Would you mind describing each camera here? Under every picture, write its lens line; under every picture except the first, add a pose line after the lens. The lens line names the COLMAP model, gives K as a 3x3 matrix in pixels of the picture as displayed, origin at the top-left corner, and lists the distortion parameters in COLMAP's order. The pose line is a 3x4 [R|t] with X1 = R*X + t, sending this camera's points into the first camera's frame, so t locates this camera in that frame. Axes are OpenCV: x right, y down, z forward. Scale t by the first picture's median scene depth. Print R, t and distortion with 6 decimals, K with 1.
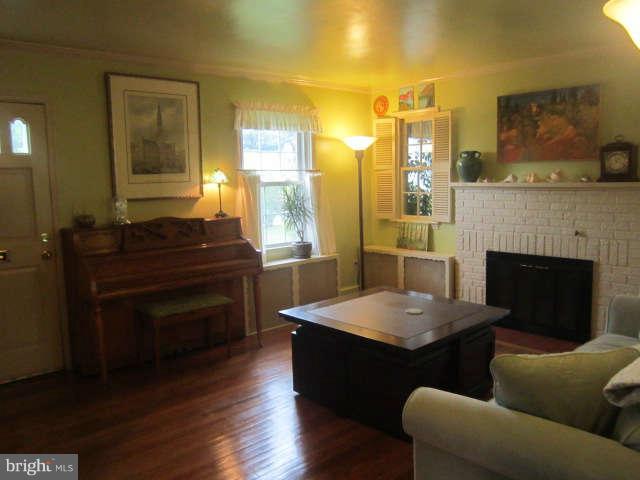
lens RADIAL K [[521.3, 0, 318.1], [0, 521.3, 241.8], [0, 0, 1]] dist [-0.041388, 0.010591]
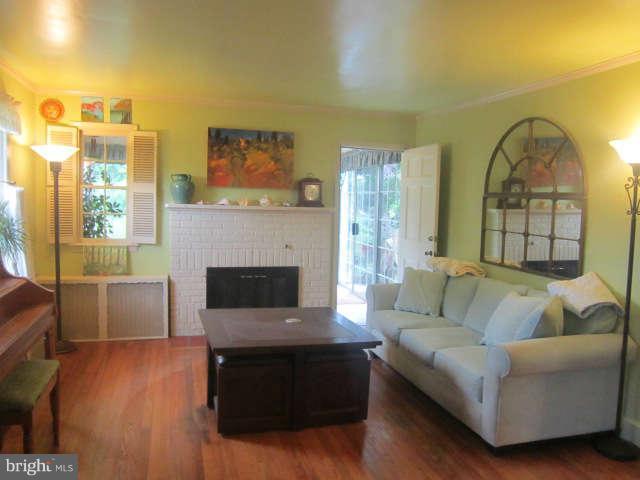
lens RADIAL K [[521.3, 0, 321.5], [0, 521.3, 241.6], [0, 0, 1]] dist [-0.041388, 0.010591]
pose [[0.453661, -0.039139, 0.890314, -0.516034], [0.071807, 0.997392, 0.007257, -0.026977], [-0.888276, 0.060638, 0.455289, 0.284100]]
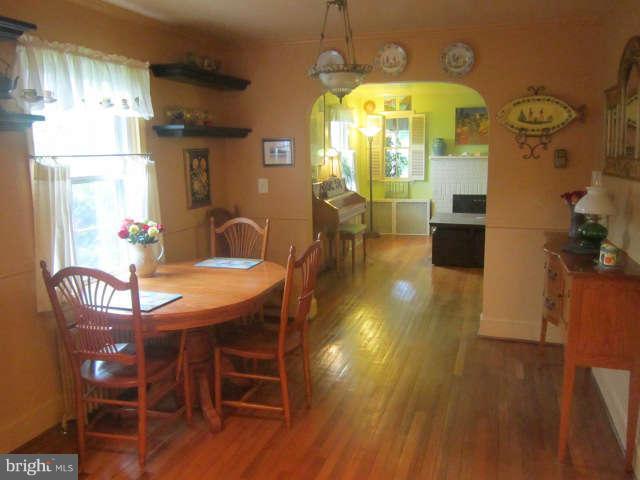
lens RADIAL K [[521.3, 0, 322.1], [0, 521.3, 236.0], [0, 0, 1]] dist [-0.041388, 0.010591]
pose [[0.875559, -0.073428, 0.477498, -0.907648], [0.059038, 0.997237, 0.045097, 0.050754], [-0.479490, -0.011294, 0.877475, -0.342524]]
